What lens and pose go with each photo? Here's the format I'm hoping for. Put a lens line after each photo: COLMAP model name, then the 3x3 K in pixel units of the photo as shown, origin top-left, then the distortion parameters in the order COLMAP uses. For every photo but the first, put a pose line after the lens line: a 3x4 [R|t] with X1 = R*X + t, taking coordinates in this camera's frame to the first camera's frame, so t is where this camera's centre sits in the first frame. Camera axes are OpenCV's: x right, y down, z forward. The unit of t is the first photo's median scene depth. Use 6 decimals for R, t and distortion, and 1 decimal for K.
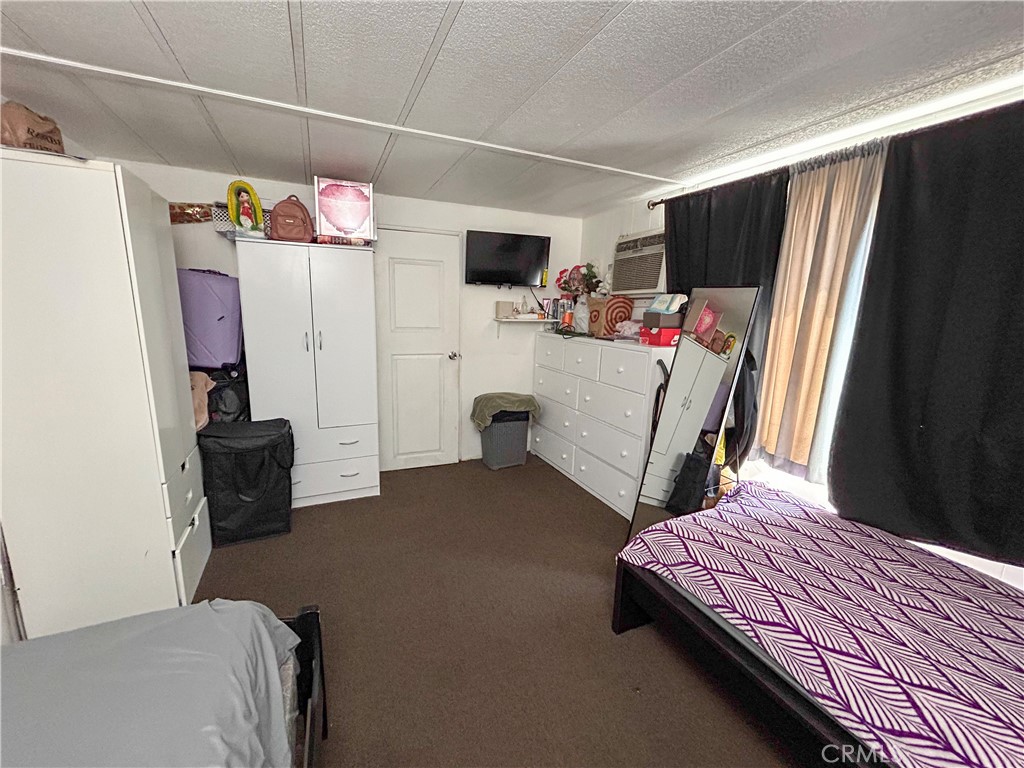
lens RADIAL K [[410.7, 0, 512.0], [0, 410.7, 384.0], [0, 0, 1]] dist [-0.001547, -0.000135]
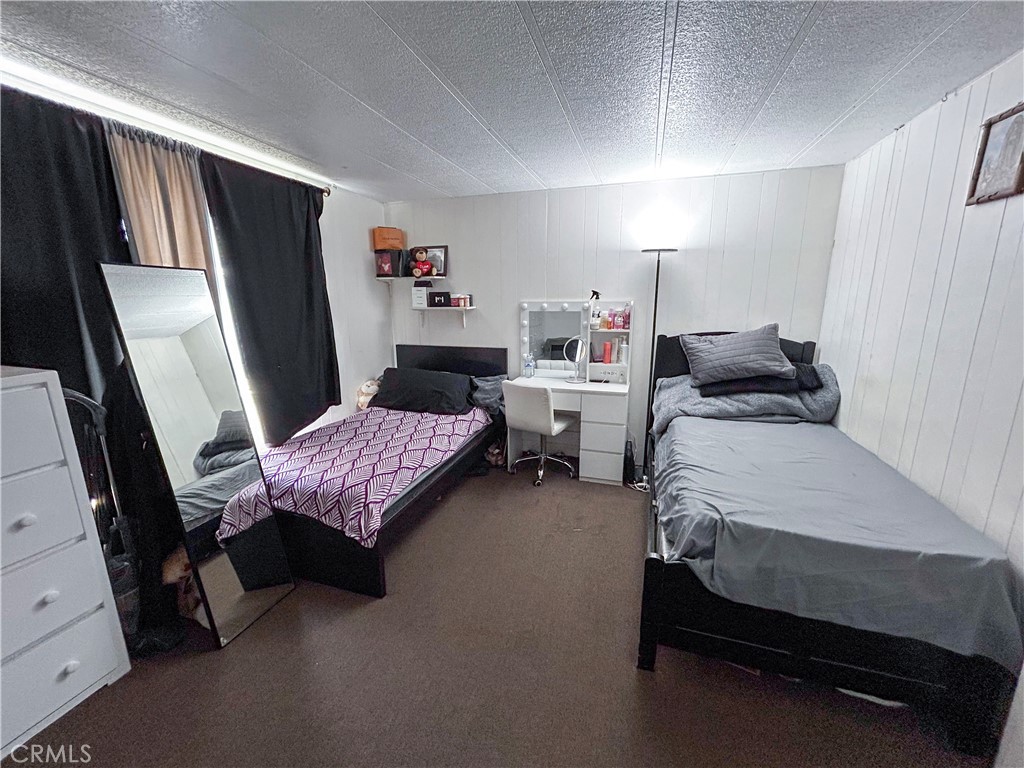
lens RADIAL K [[410.7, 0, 512.0], [0, 410.7, 384.0], [0, 0, 1]] dist [-0.001547, -0.000135]
pose [[-0.738229, -0.166096, 0.653781, -0.652991], [0.112452, 0.925345, 0.362065, -0.285516], [-0.665111, 0.340806, -0.664439, 1.388180]]
